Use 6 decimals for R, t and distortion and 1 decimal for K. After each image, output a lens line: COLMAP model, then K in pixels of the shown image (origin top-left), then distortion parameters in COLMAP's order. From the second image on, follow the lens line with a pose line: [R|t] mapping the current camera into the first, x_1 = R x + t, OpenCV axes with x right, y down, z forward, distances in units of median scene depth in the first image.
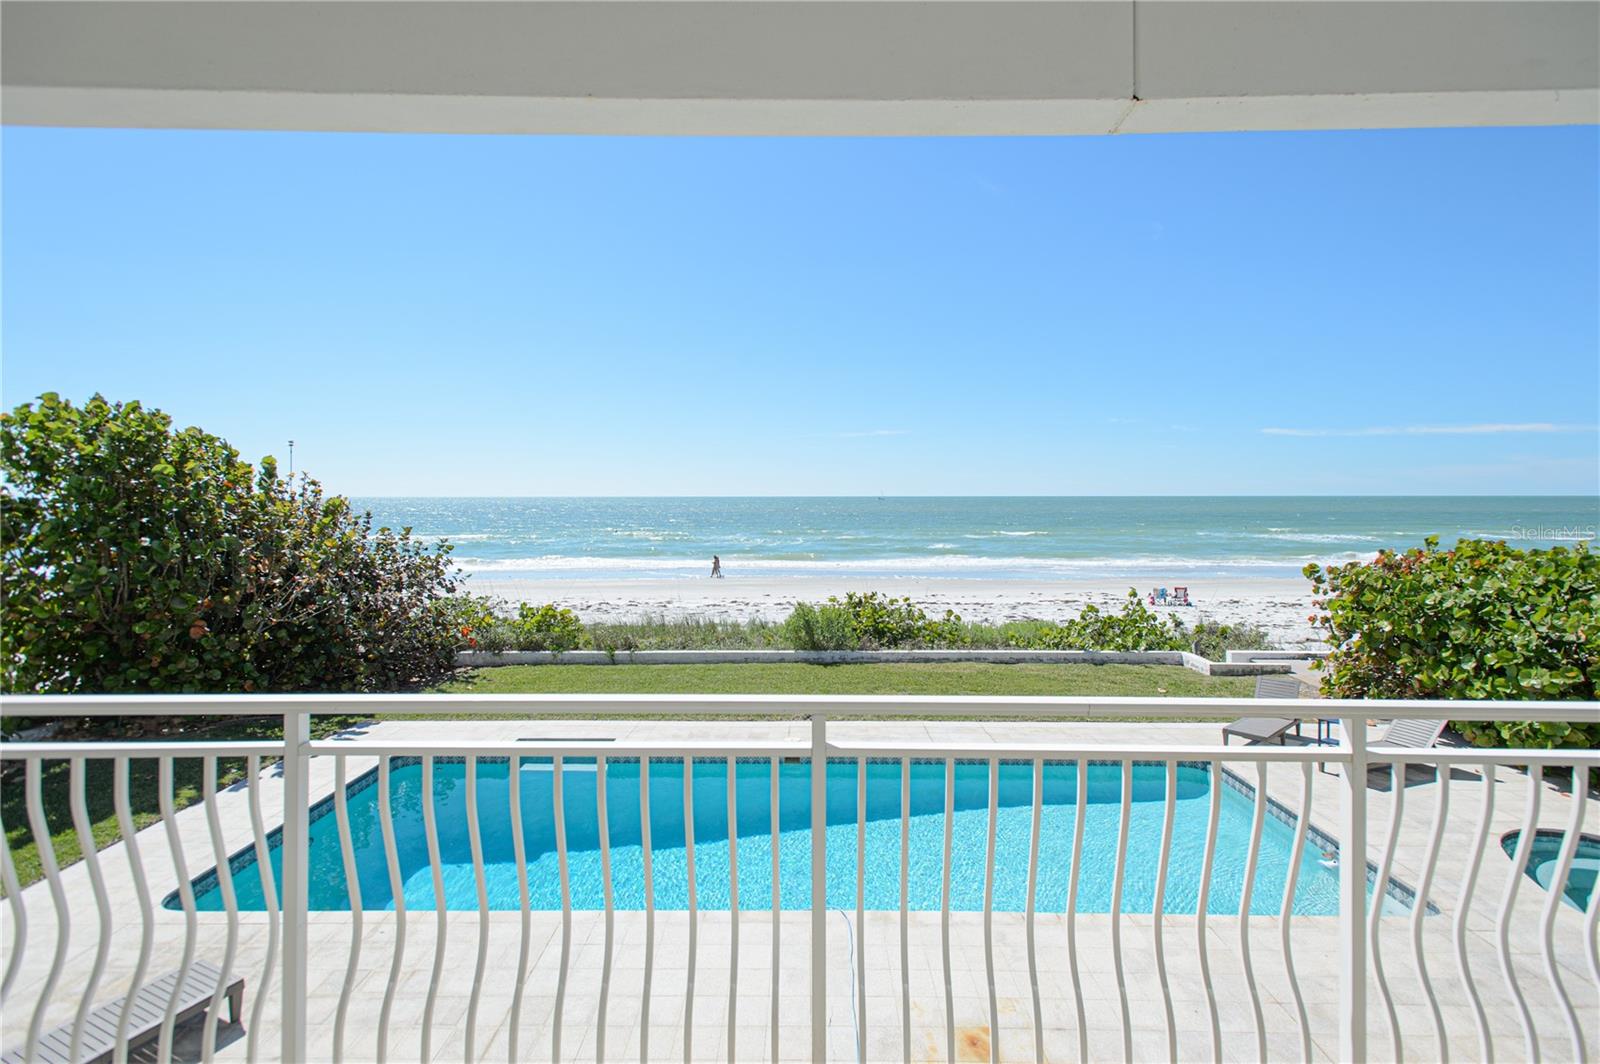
lens RADIAL K [[747.0, 0, 801.7], [0, 747.0, 500.5], [0, 0, 1]] dist [0.023581, -0.007251]
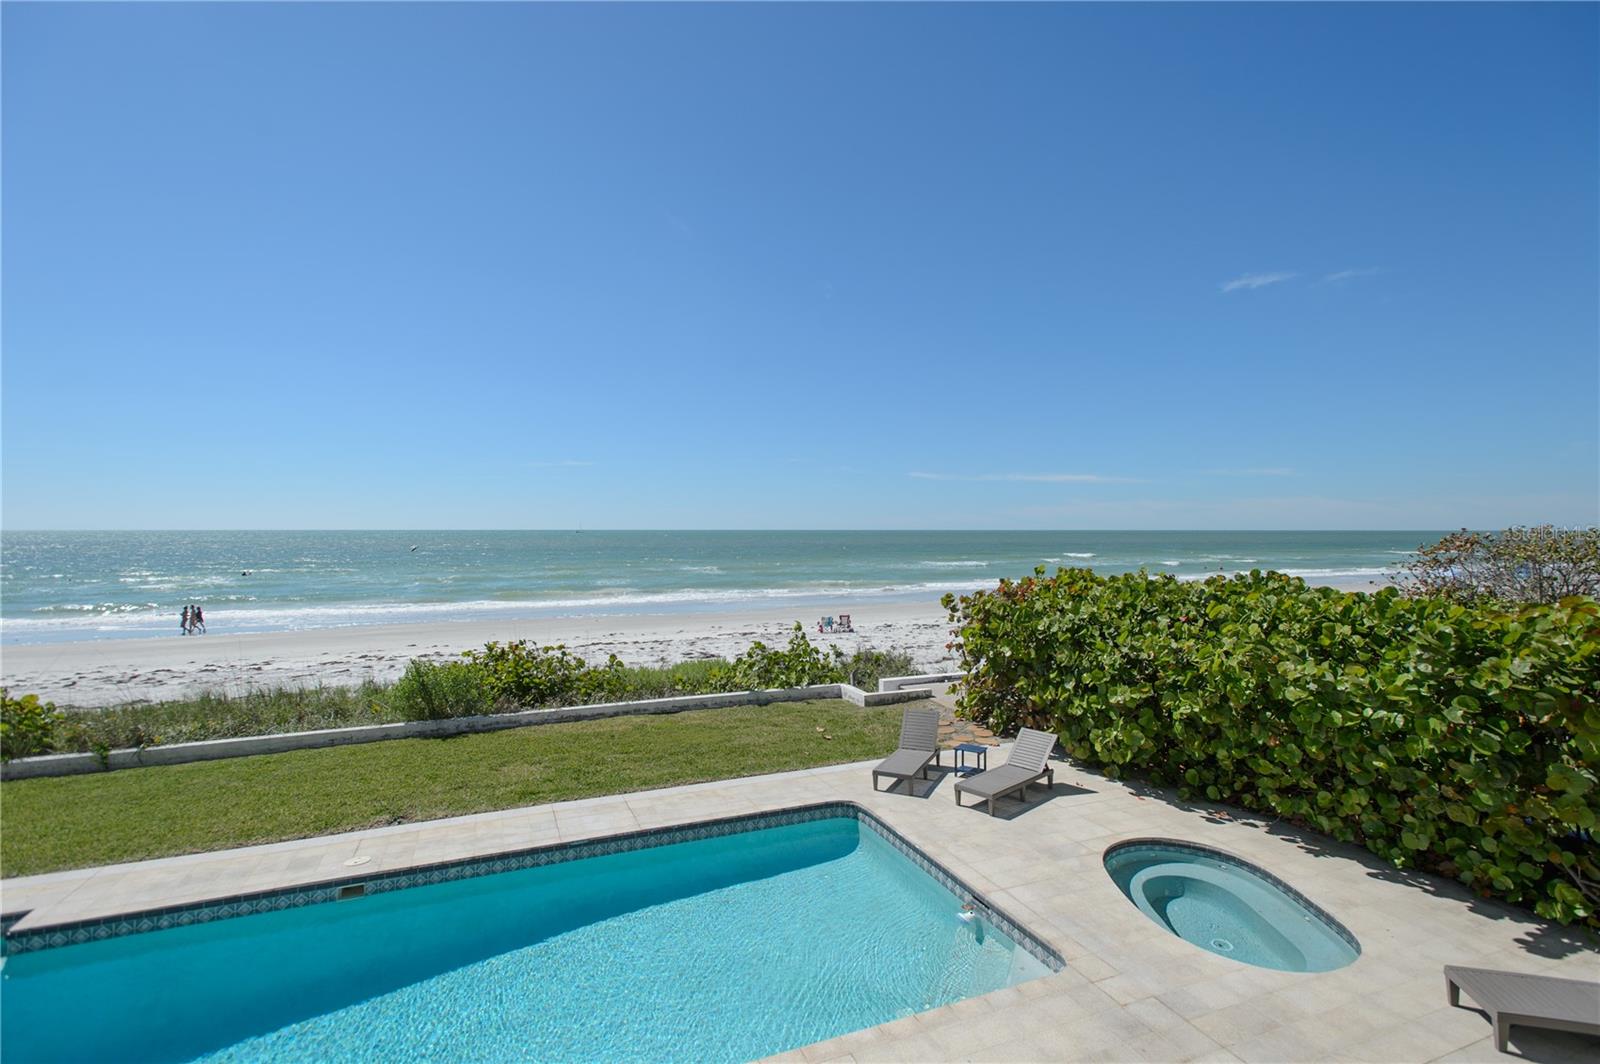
lens RADIAL K [[747.0, 0, 803.0], [0, 747.0, 508.5], [0, 0, 1]] dist [0.023581, -0.007251]
pose [[0.918312, 0.012524, 0.395659, 0.062595], [0.001023, 0.999421, -0.034010, 0.000961], [-0.395856, 0.031636, 0.917767, 0.097328]]
